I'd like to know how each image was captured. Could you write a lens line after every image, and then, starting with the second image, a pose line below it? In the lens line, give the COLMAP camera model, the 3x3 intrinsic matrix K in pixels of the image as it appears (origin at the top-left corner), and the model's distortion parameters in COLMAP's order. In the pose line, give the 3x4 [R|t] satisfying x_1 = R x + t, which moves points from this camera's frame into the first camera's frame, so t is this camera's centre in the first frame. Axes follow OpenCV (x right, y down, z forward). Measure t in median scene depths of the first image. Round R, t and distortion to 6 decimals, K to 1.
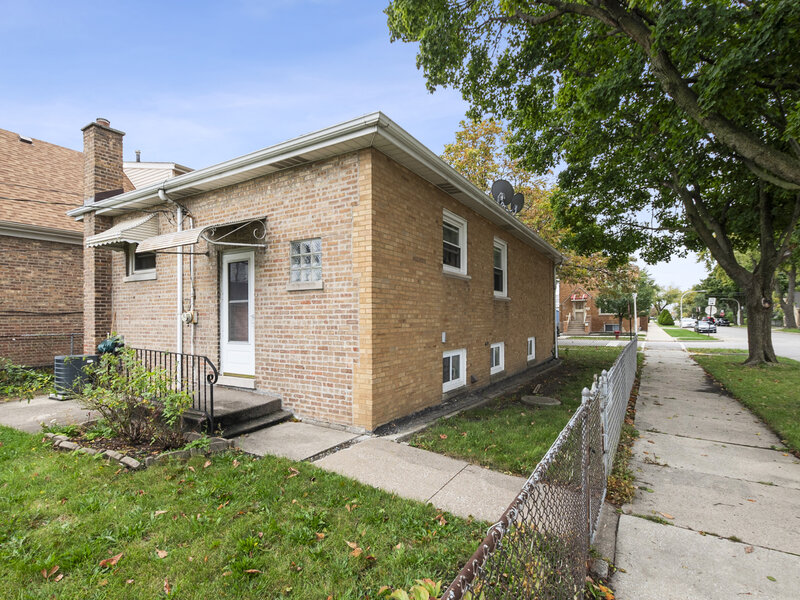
lens RADIAL K [[404.5, 0, 395.4], [0, 404.5, 308.3], [0, 0, 1]] dist [0.011189, -0.003447]
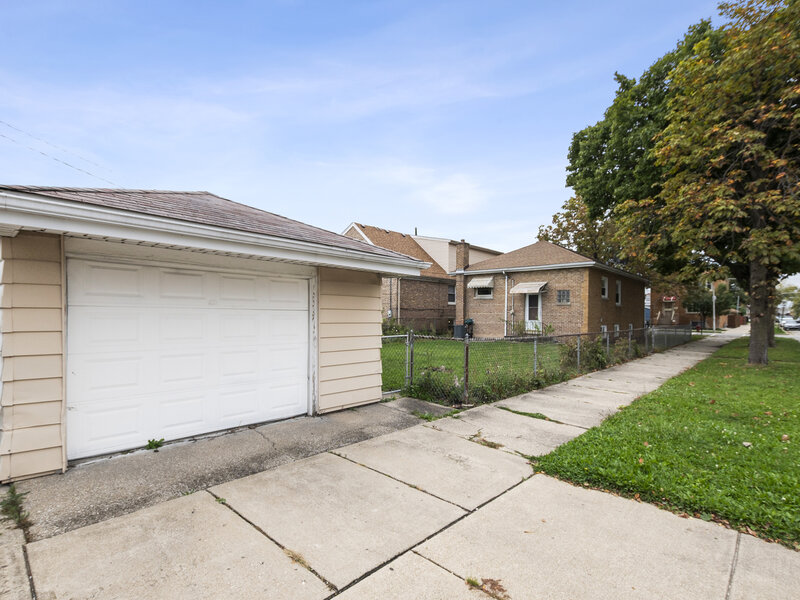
lens RADIAL K [[404.5, 0, 407.9], [0, 404.5, 312.2], [0, 0, 1]] dist [0.011189, -0.003447]
pose [[0.986434, 0.014034, -0.163556, -0.281478], [-0.010445, 0.999686, 0.022784, -0.014025], [0.163825, -0.020766, 0.986271, -0.767587]]
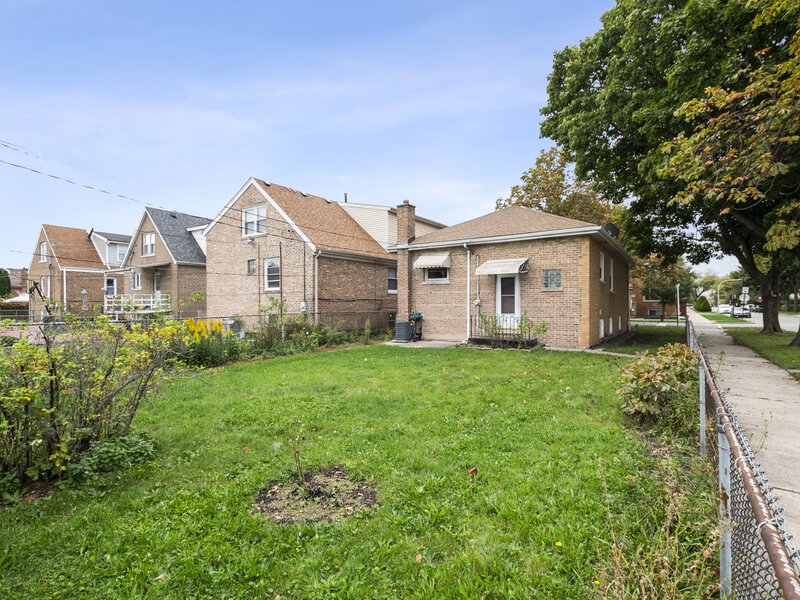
lens RADIAL K [[404.5, 0, 399.8], [0, 404.5, 299.0], [0, 0, 1]] dist [0.011189, -0.003447]
pose [[0.998663, 0.001859, -0.051664, -0.288914], [-0.001255, 0.999930, 0.011725, -0.007530], [0.051682, -0.011644, 0.998596, -0.414079]]
